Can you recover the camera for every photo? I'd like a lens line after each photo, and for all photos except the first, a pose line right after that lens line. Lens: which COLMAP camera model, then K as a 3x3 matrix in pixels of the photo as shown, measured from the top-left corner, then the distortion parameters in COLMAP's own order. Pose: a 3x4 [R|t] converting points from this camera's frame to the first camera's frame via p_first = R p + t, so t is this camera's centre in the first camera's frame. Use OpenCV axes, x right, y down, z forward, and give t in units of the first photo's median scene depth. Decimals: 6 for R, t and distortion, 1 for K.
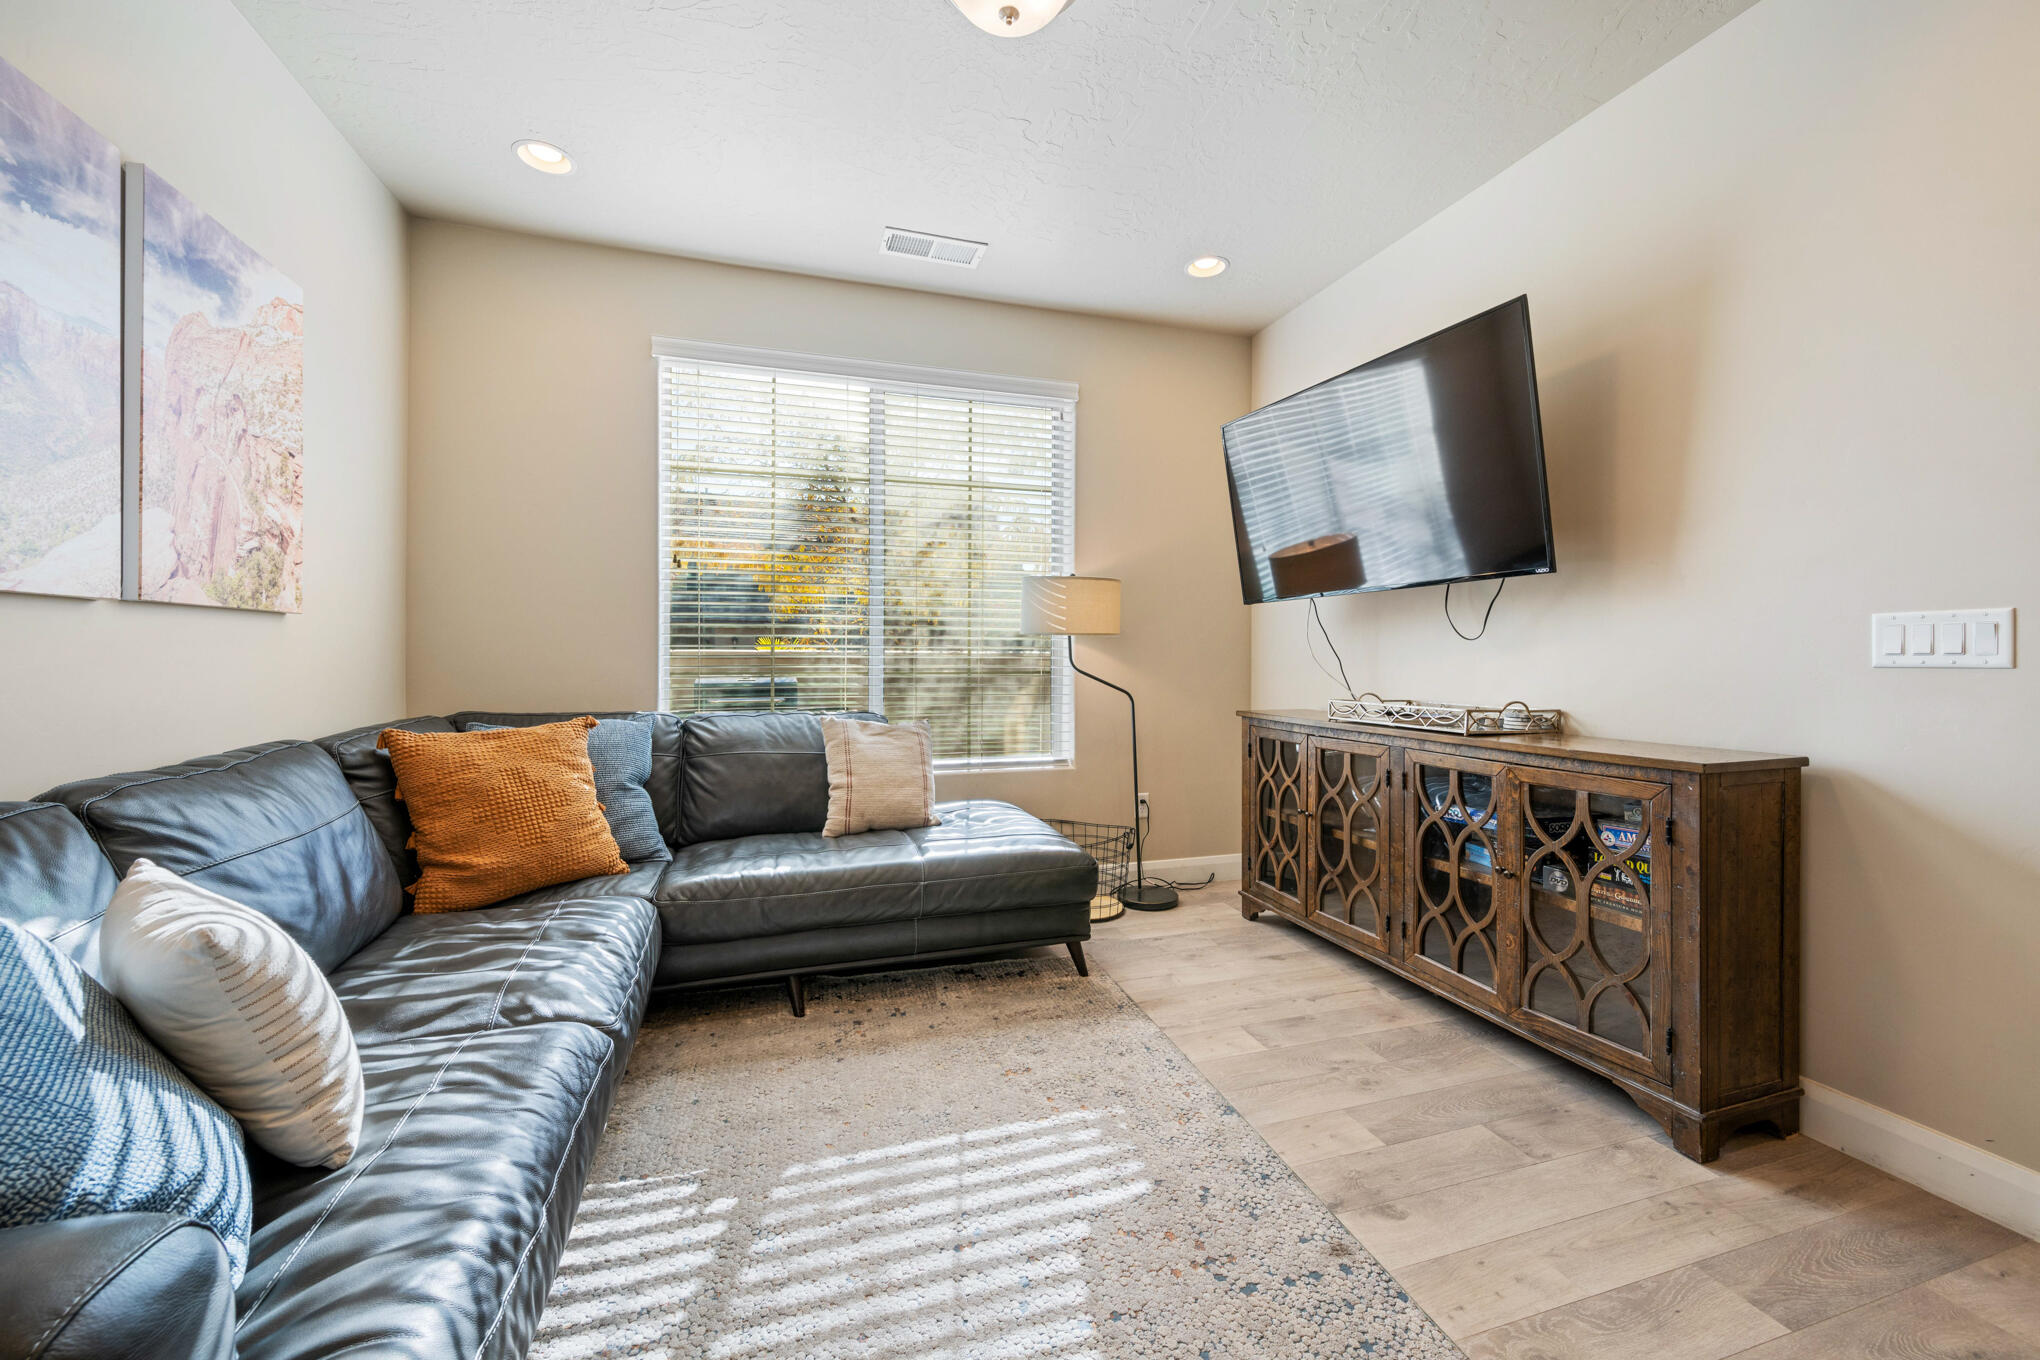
lens RADIAL K [[809.9, 0, 1057.9], [0, 809.9, 666.0], [0, 0, 1]] dist [-0.002279, 0.000544]
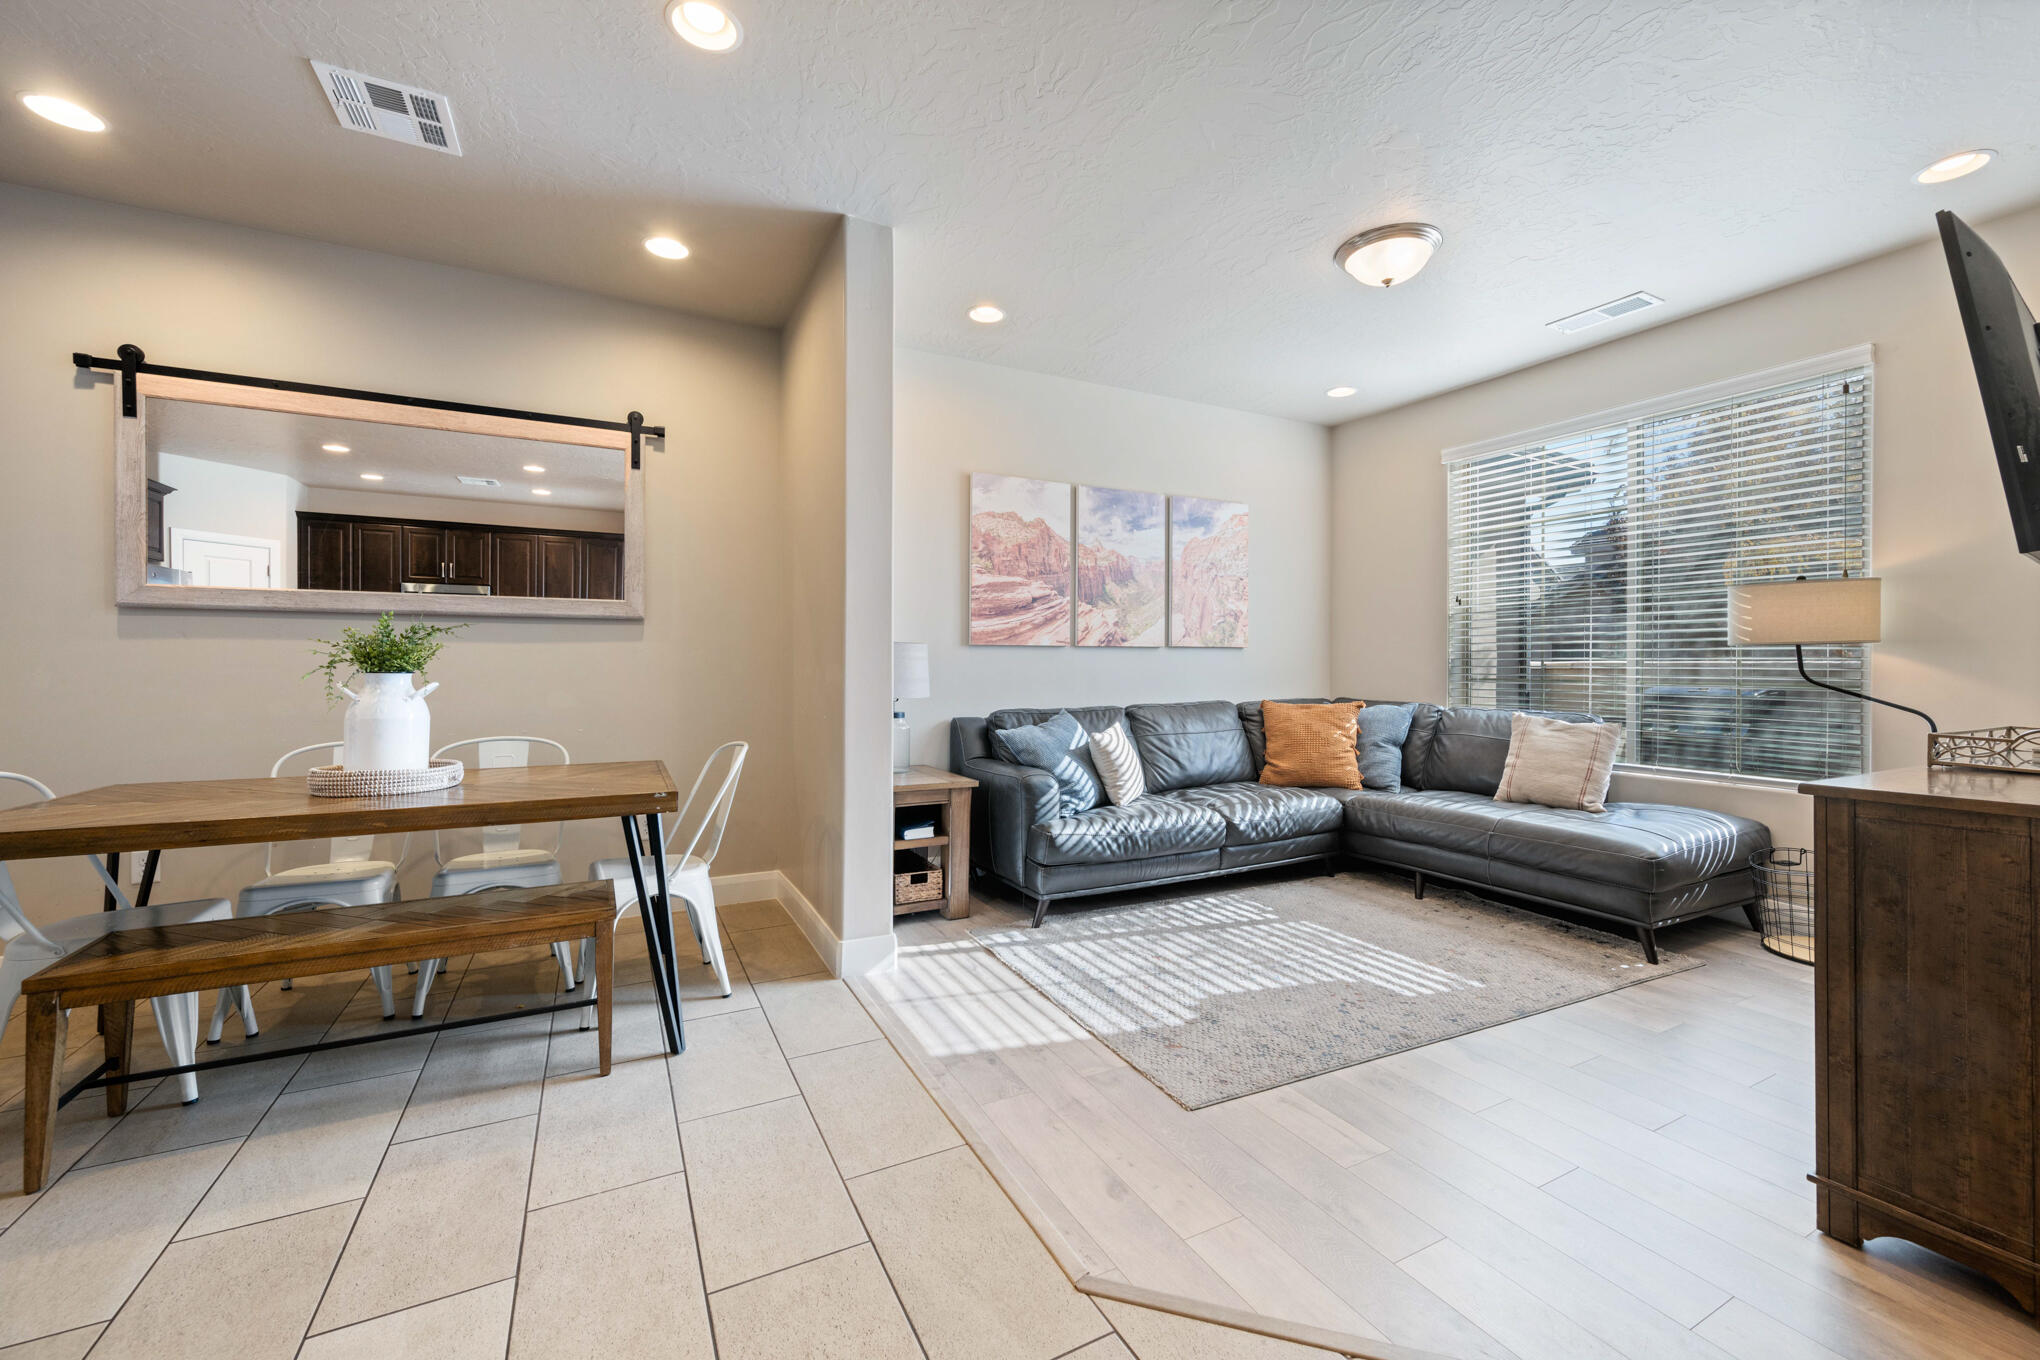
lens RADIAL K [[809.9, 0, 982.6], [0, 809.9, 663.0], [0, 0, 1]] dist [-0.002279, 0.000544]
pose [[0.138313, -0.000382, -0.990389, 1.159262], [-0.012946, 0.999914, -0.002194, -0.005676], [0.990304, 0.013125, 0.138296, -0.048631]]
